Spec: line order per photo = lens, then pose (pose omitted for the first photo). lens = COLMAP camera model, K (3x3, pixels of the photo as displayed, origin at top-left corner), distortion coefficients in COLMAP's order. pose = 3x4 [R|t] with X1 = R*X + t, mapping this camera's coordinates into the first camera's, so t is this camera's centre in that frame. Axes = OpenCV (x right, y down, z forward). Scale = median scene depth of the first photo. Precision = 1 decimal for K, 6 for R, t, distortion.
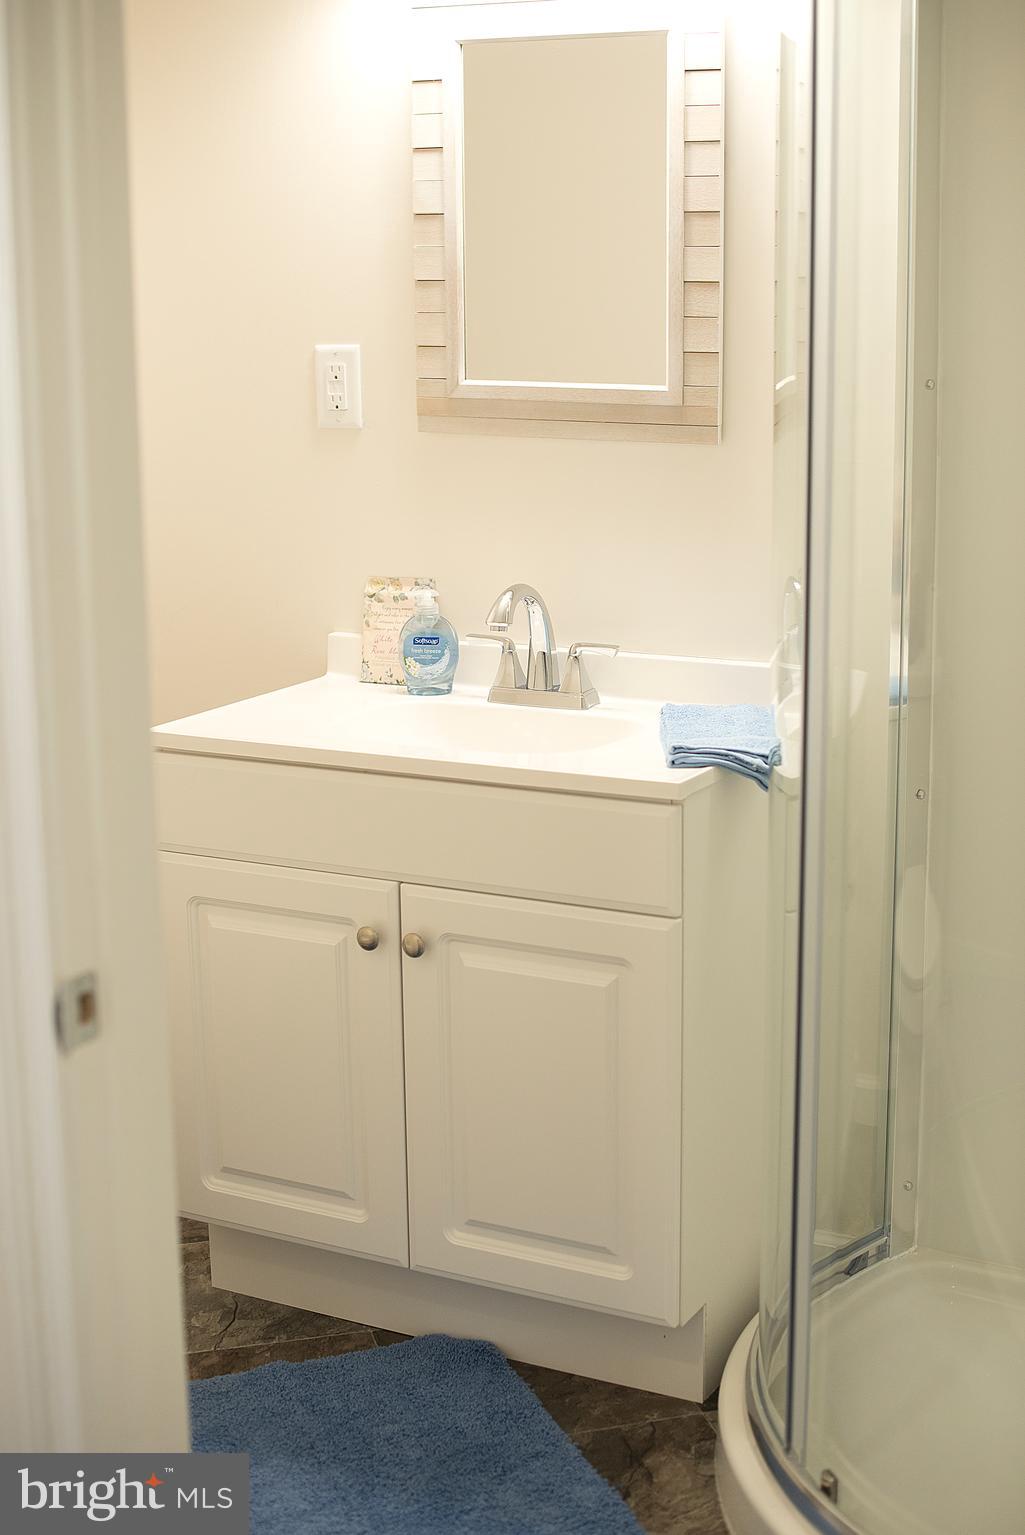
lens RADIAL K [[2256.1, 0, 510.4], [0, 2256.1, 763.0], [0, 0, 1]] dist [-0.118014, 0.000000]
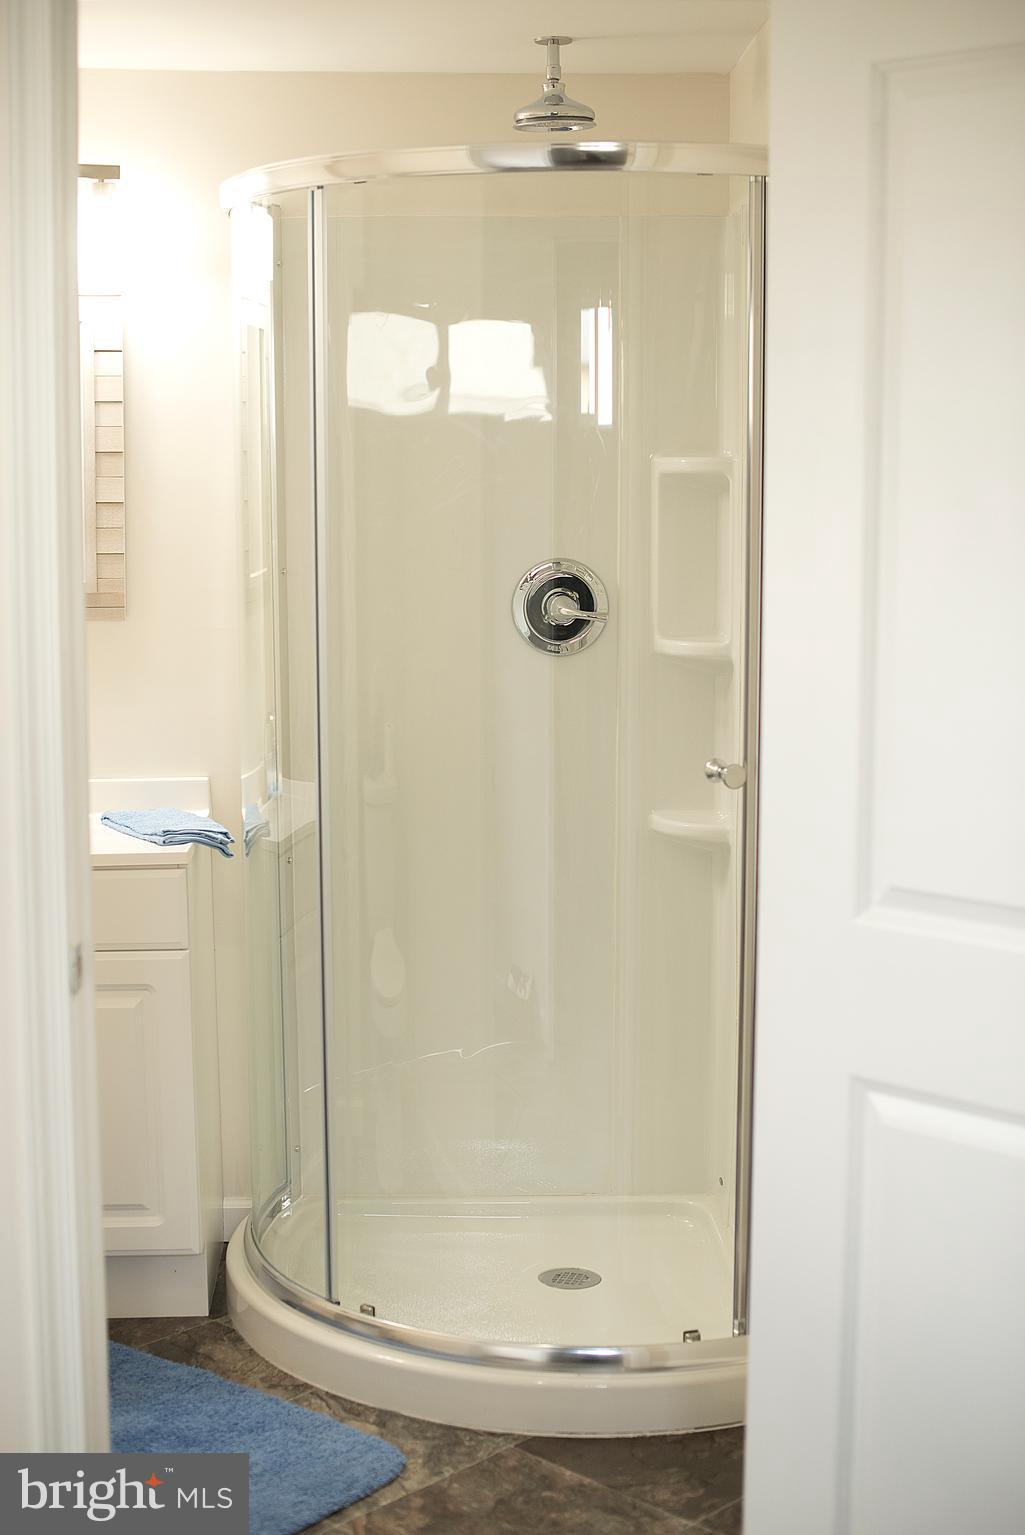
lens RADIAL K [[2256.1, 0, 514.6], [0, 2256.1, 769.6], [0, 0, 1]] dist [-0.118014, 0.000000]
pose [[0.849600, -0.058941, 0.524124, -0.447633], [0.108696, 0.991971, -0.064642, 0.065639], [-0.516106, 0.111890, 0.849185, -0.286707]]
